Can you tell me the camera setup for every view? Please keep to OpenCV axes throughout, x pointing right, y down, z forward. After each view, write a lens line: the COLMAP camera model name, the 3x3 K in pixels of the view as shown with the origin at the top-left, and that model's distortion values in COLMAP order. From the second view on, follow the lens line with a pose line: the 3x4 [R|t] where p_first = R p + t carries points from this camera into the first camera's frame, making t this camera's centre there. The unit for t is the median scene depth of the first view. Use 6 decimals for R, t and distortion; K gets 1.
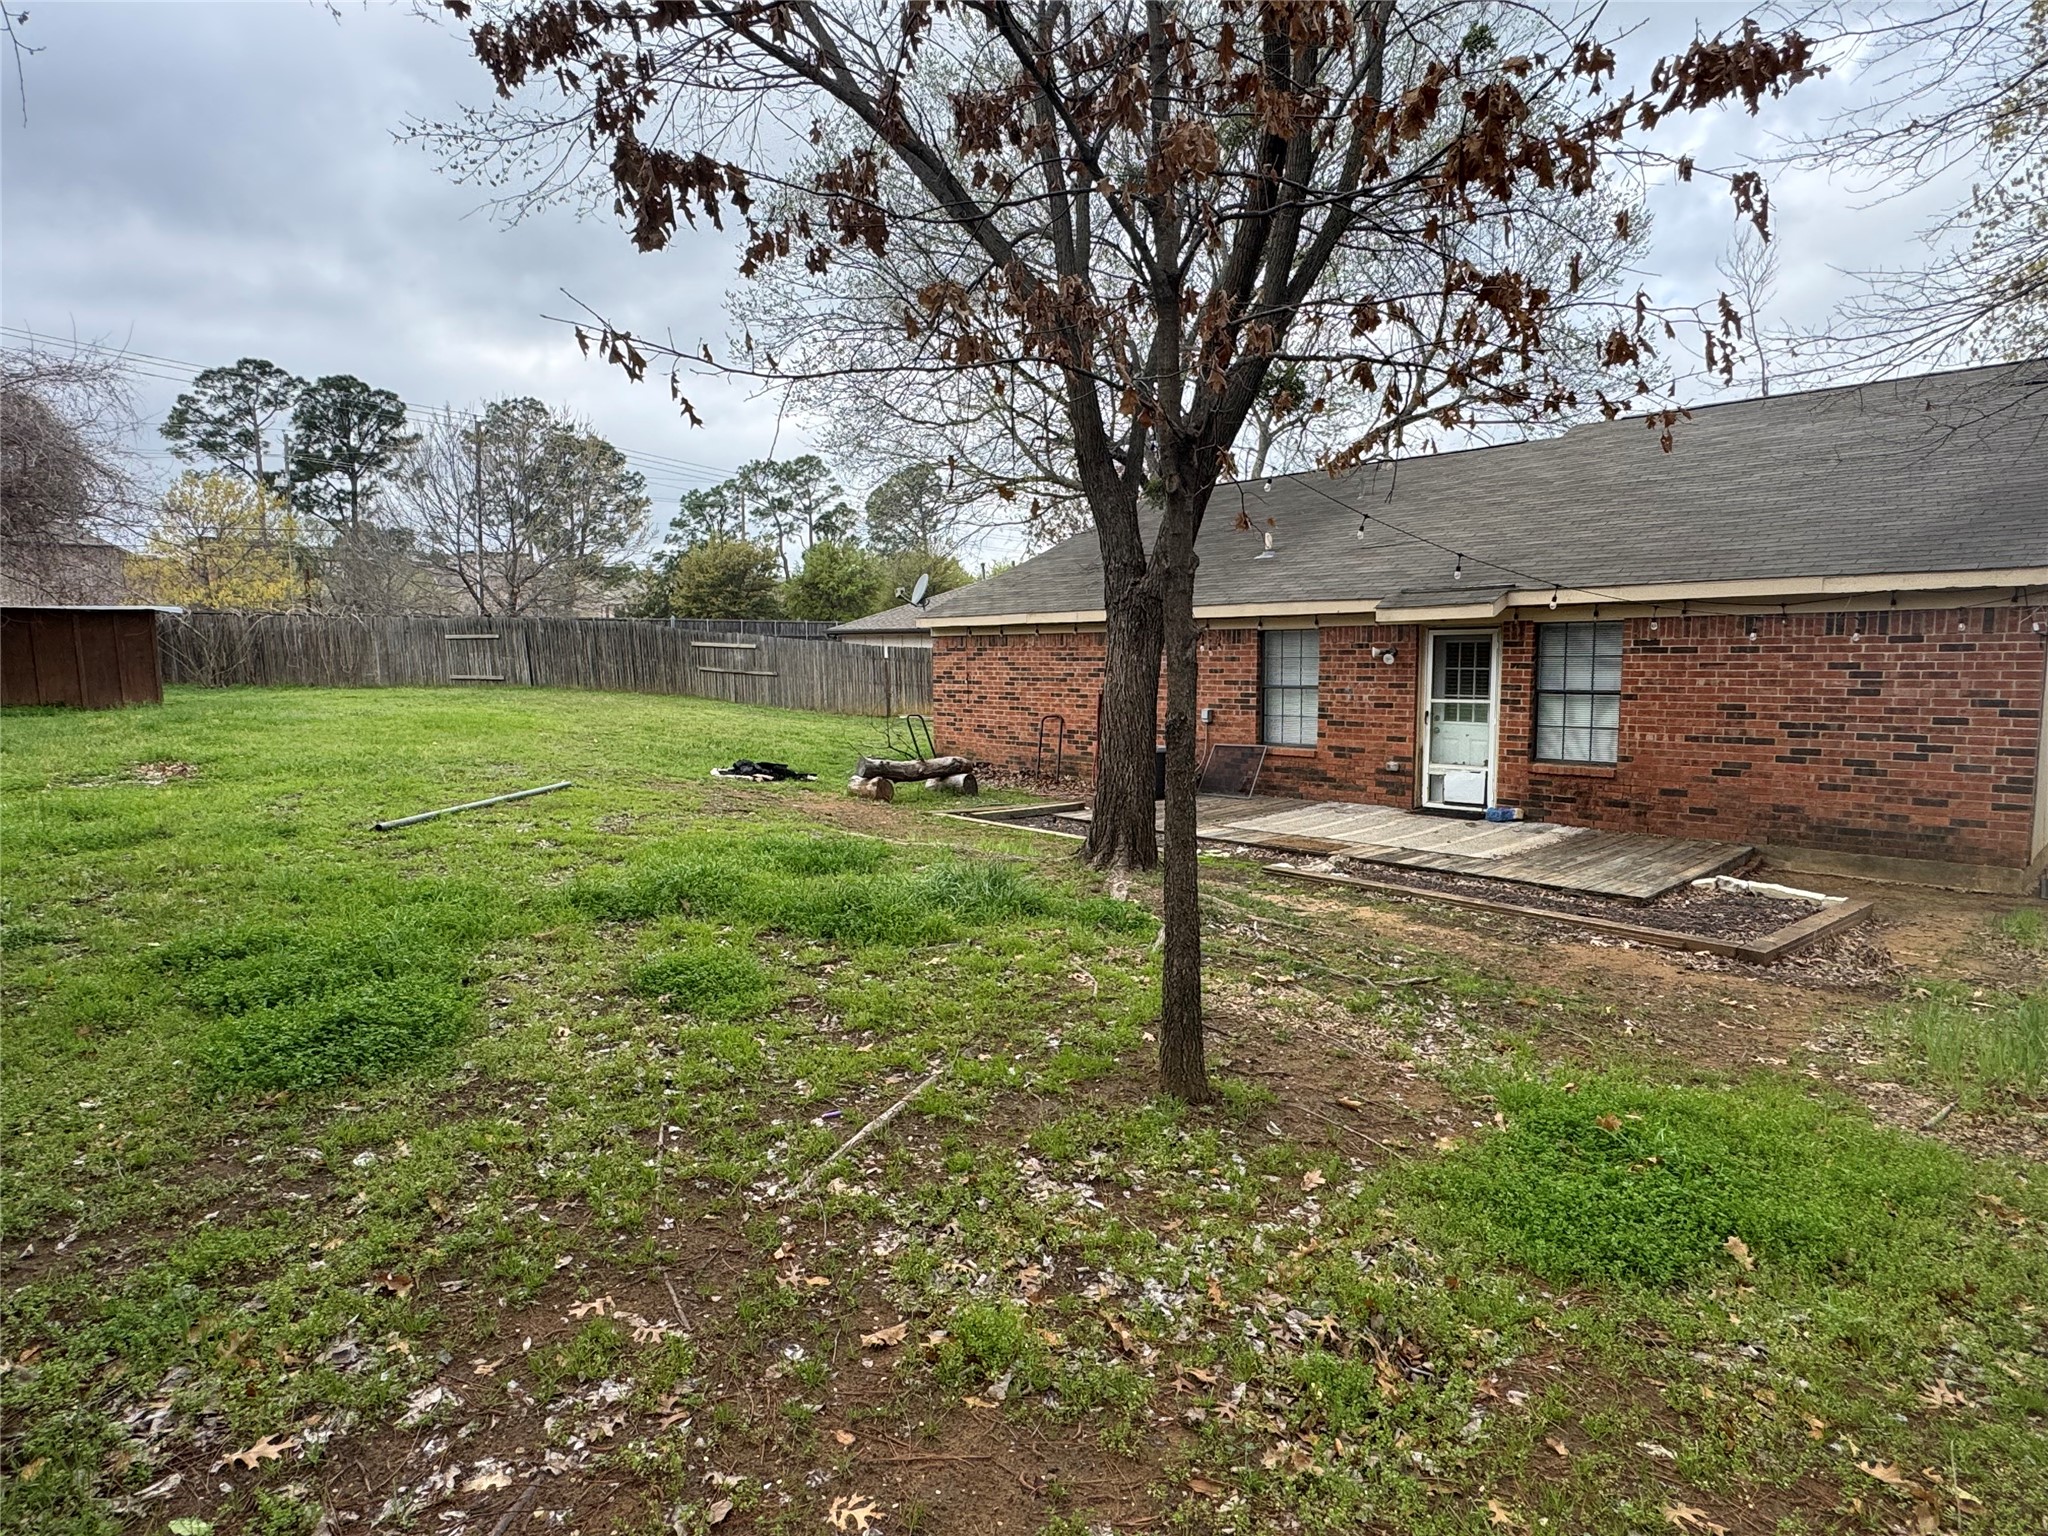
lens RADIAL K [[1137.1, 0, 1025.0], [0, 1137.1, 768.5], [0, 0, 1]] dist [0.000256, 0.000089]
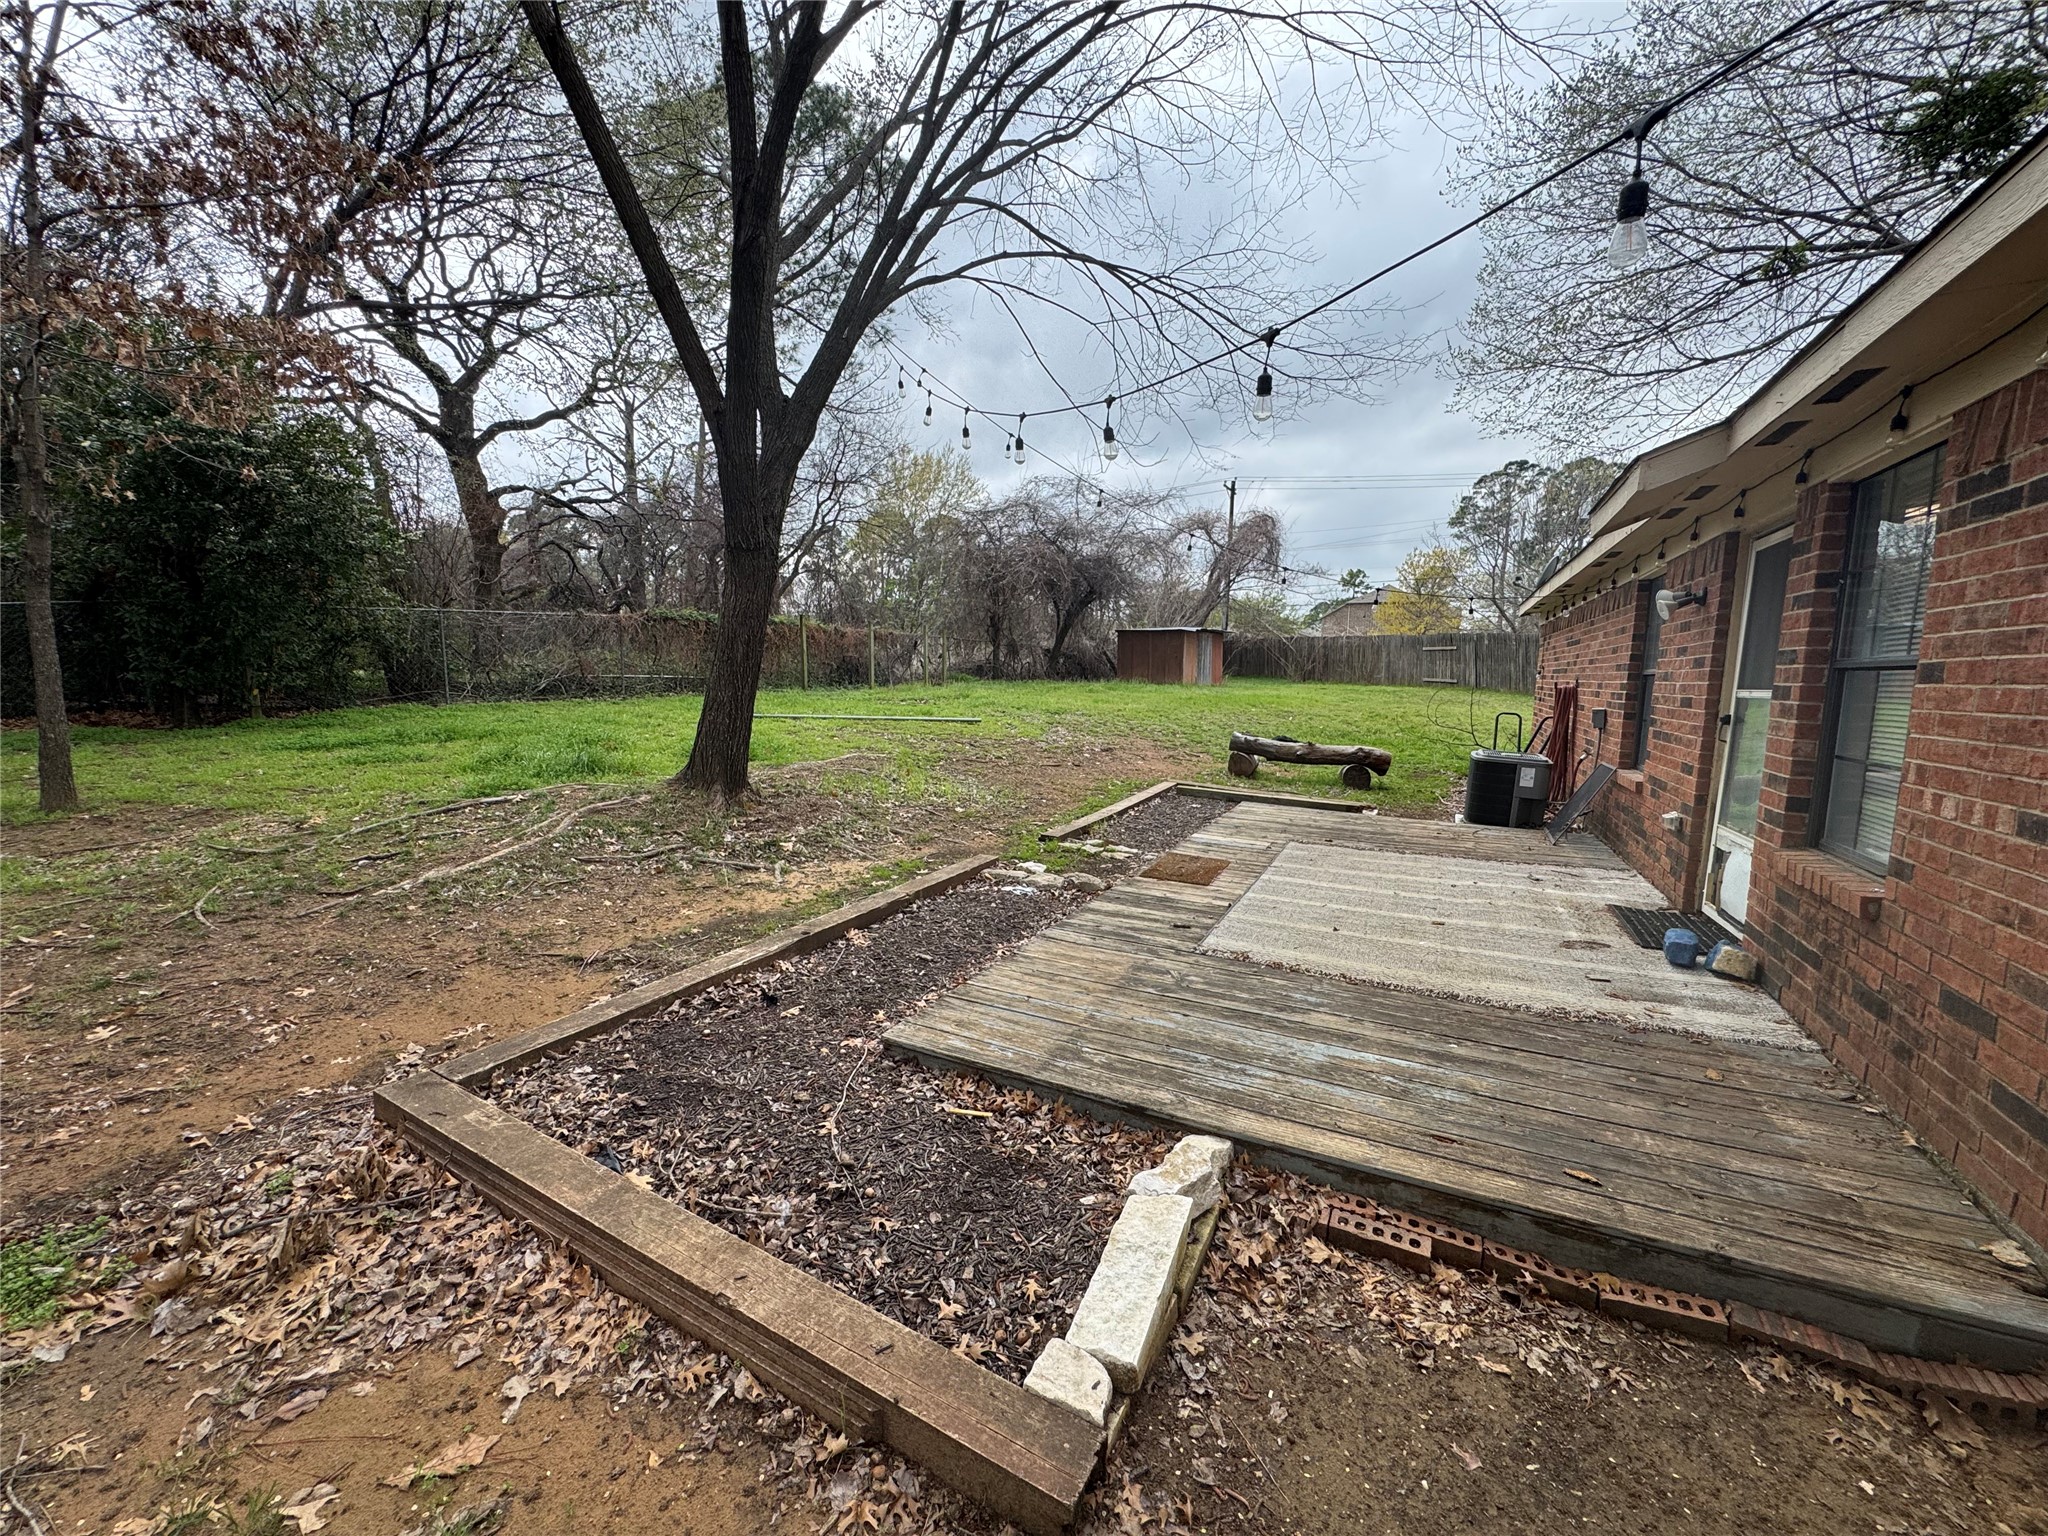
lens RADIAL K [[819.9, 0, 1023.2], [0, 819.9, 768.4], [0, 0, 1]] dist [-0.002374, 0.000039]
pose [[0.335712, 0.122644, -0.933947, 0.699267], [-0.115046, 0.989404, 0.088573, -0.029411], [0.934913, 0.077712, 0.346264, 0.739621]]
